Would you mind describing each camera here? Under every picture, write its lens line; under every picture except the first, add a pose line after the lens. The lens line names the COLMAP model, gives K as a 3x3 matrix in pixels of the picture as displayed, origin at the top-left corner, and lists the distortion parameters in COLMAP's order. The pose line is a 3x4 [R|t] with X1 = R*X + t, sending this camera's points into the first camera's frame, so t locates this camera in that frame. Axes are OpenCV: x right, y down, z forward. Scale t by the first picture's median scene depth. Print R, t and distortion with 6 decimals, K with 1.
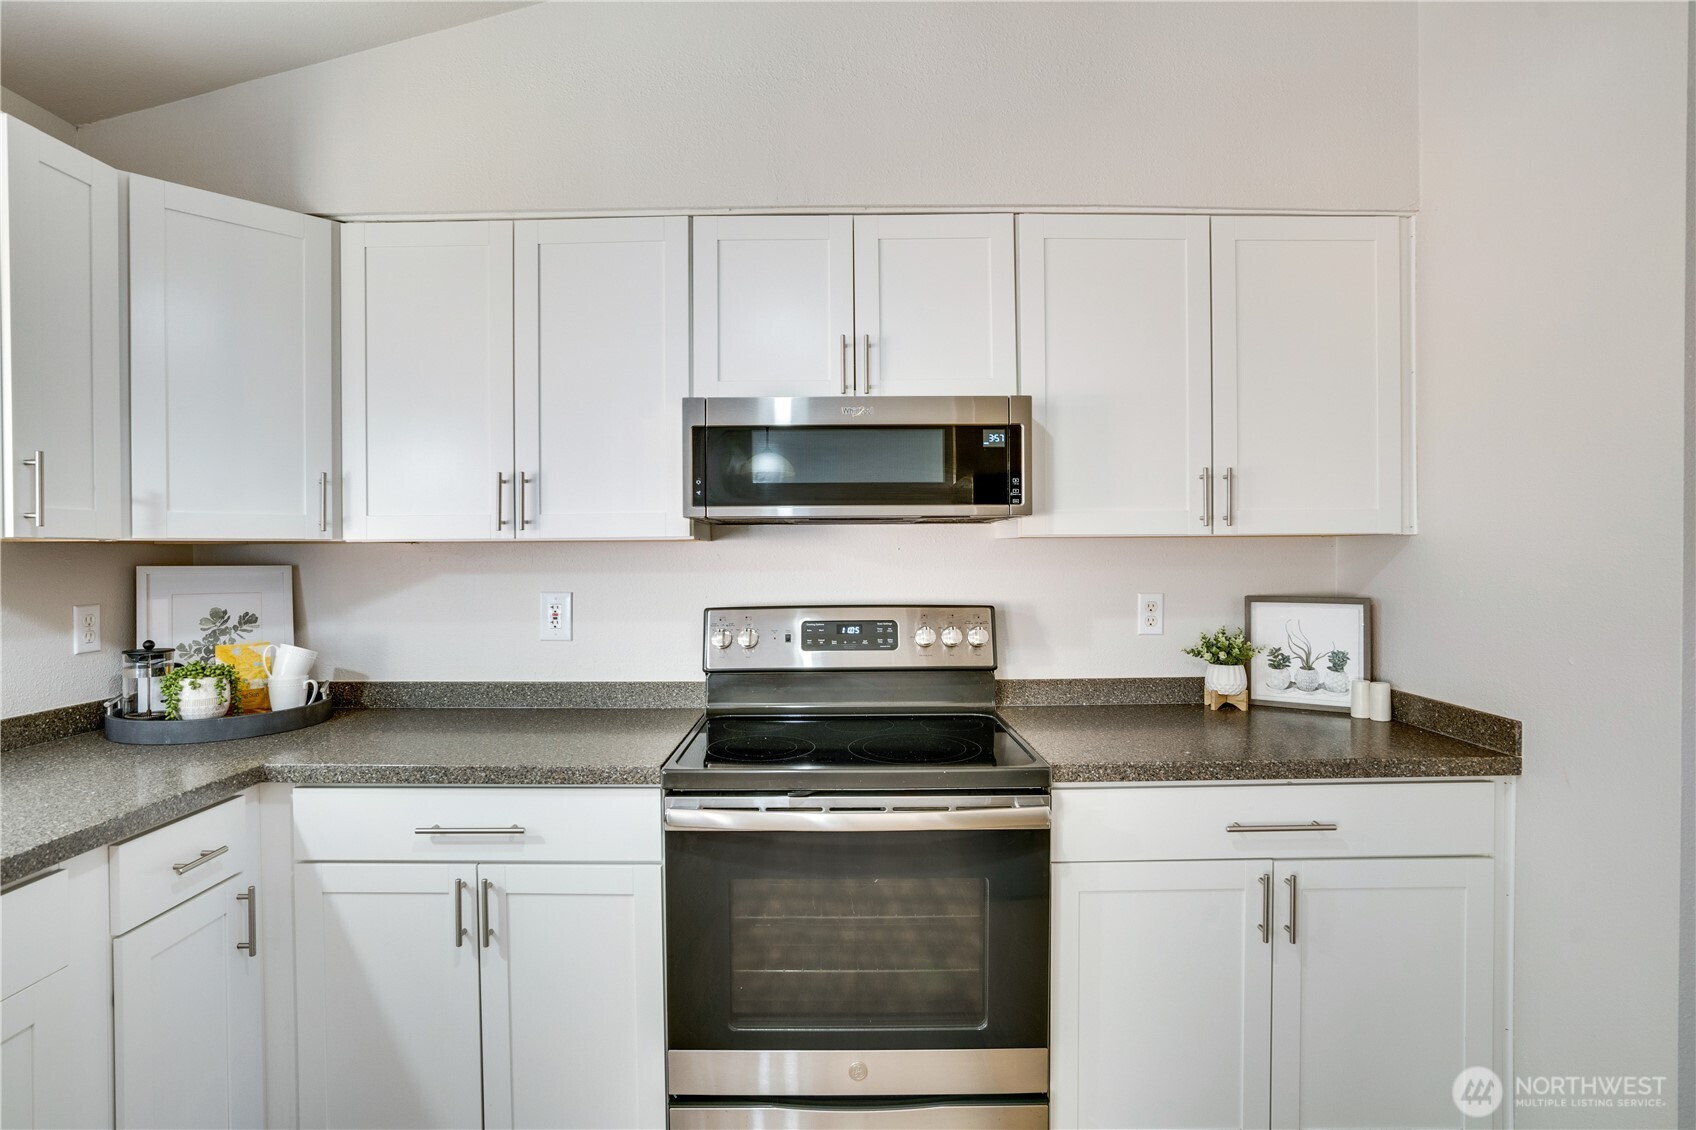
lens RADIAL K [[835.8, 0, 850.4], [0, 835.8, 562.7], [0, 0, 1]] dist [-0.044549, 0.000690]
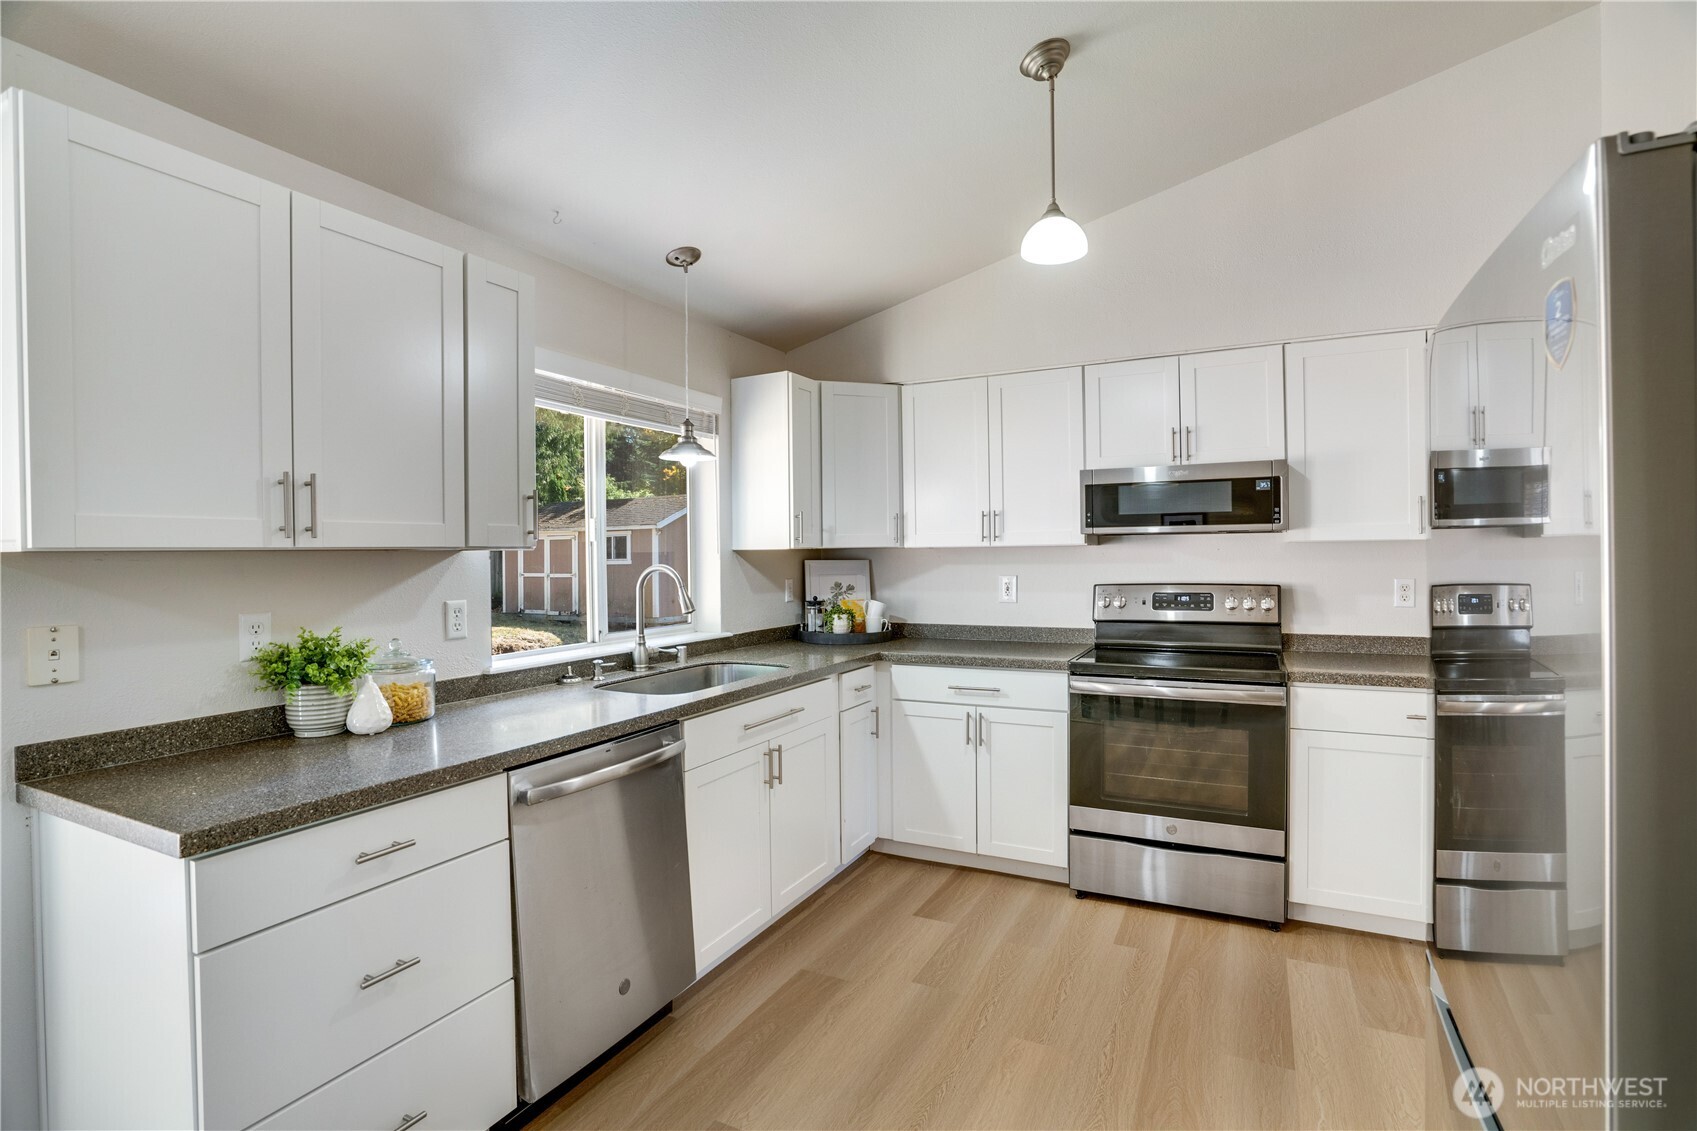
lens RADIAL K [[791.6, 0, 852.0], [0, 791.6, 557.1], [0, 0, 1]] dist [-0.032398, 0.007124]
pose [[0.883338, -0.002672, -0.468729, 0.166558], [0.000653, 0.999990, -0.004469, 0.005217], [0.468736, 0.003641, 0.883331, -0.757864]]
